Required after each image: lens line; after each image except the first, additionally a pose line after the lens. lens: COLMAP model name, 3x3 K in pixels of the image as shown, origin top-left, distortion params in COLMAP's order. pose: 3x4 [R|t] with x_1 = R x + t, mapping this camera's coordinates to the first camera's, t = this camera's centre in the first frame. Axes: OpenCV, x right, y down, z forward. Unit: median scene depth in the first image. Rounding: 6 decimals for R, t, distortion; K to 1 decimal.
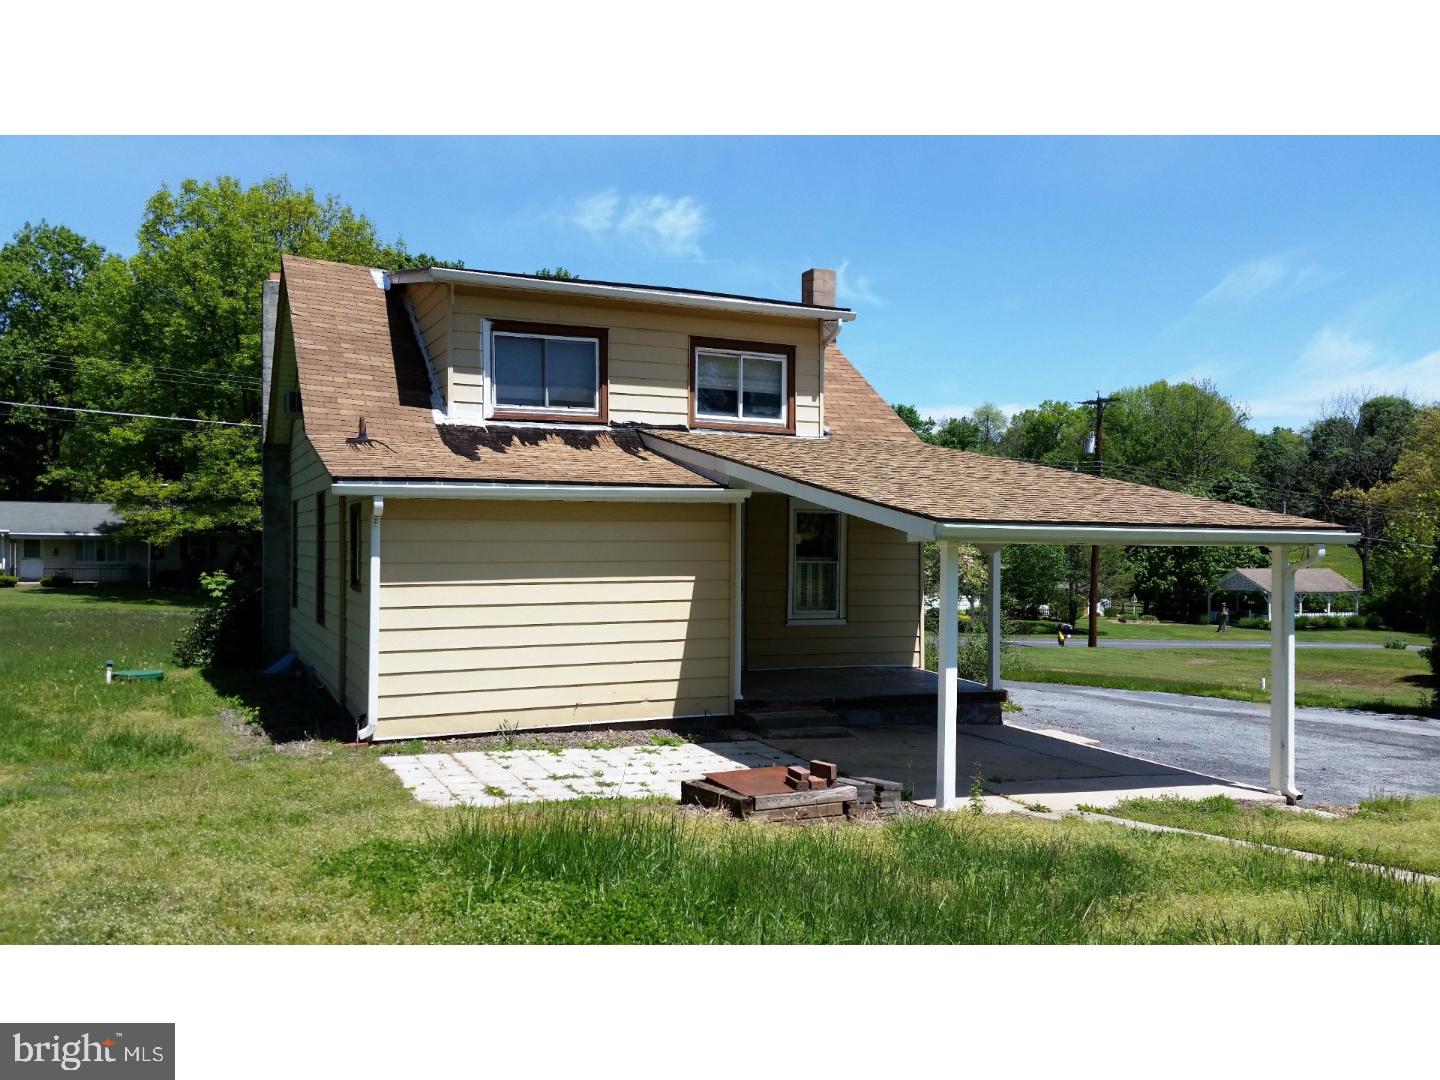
lens RADIAL K [[1177.8, 0, 720.0], [0, 1177.8, 540.0], [0, 0, 1]] dist [0.182415, -0.421853]
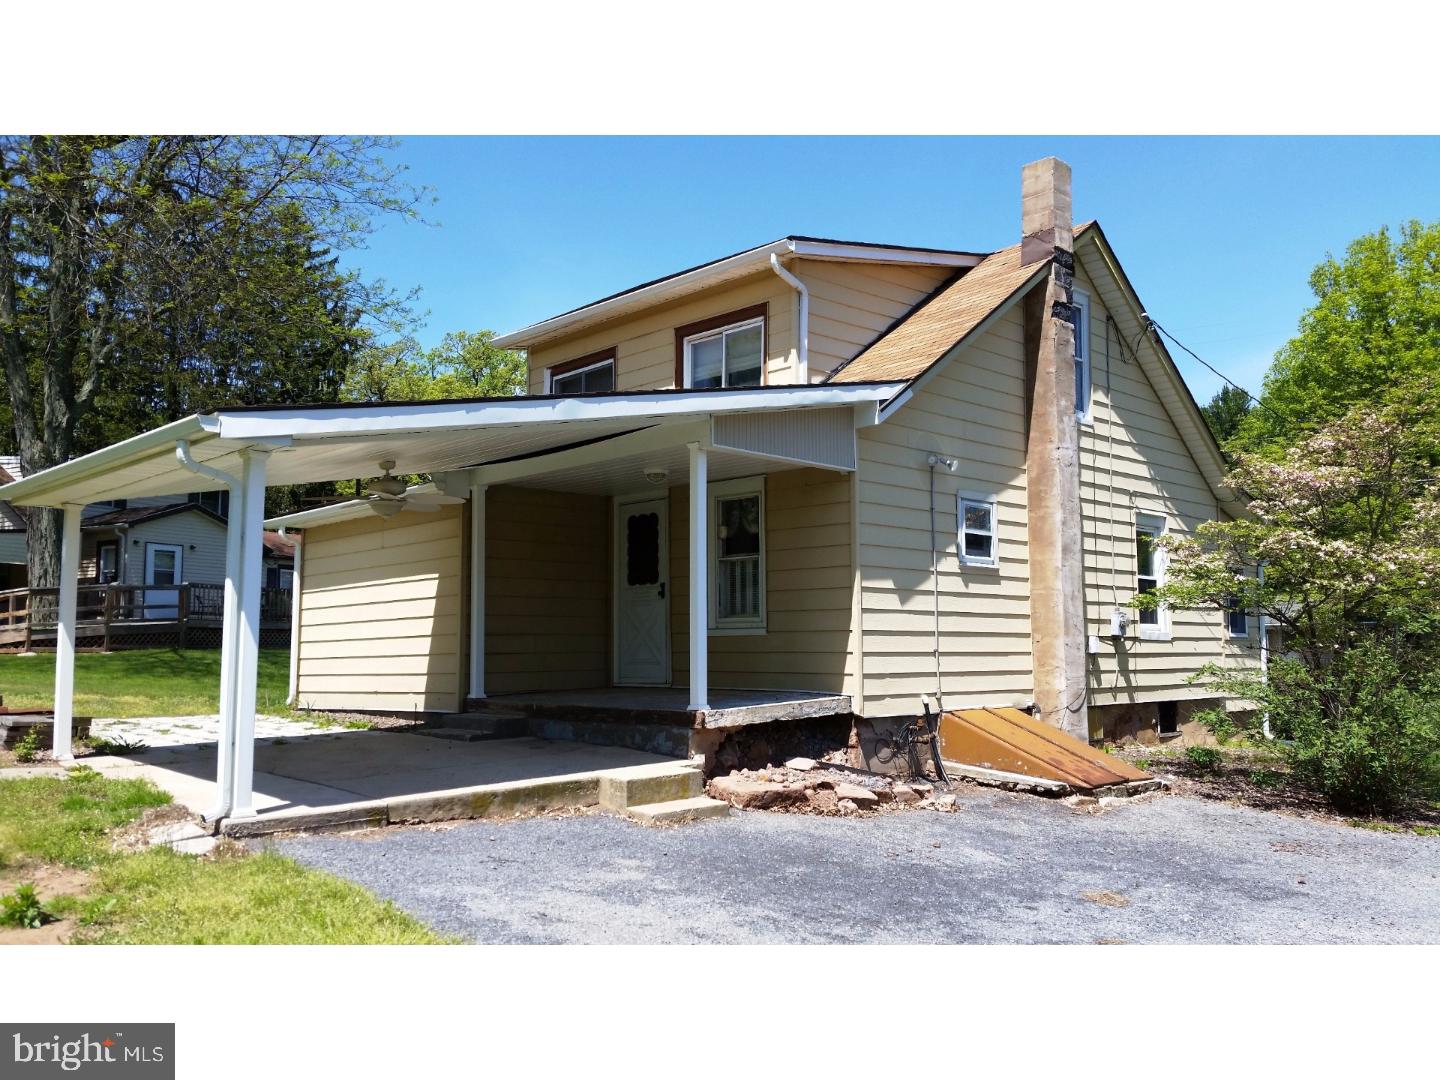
lens RADIAL K [[1177.8, 0, 720.0], [0, 1177.8, 540.0], [0, 0, 1]] dist [0.182415, -0.421853]
pose [[0.342803, -0.099261, -0.934149, 0.903917], [0.011038, 0.994759, -0.101651, 0.095781], [0.939343, 0.024536, 0.342102, 0.765523]]
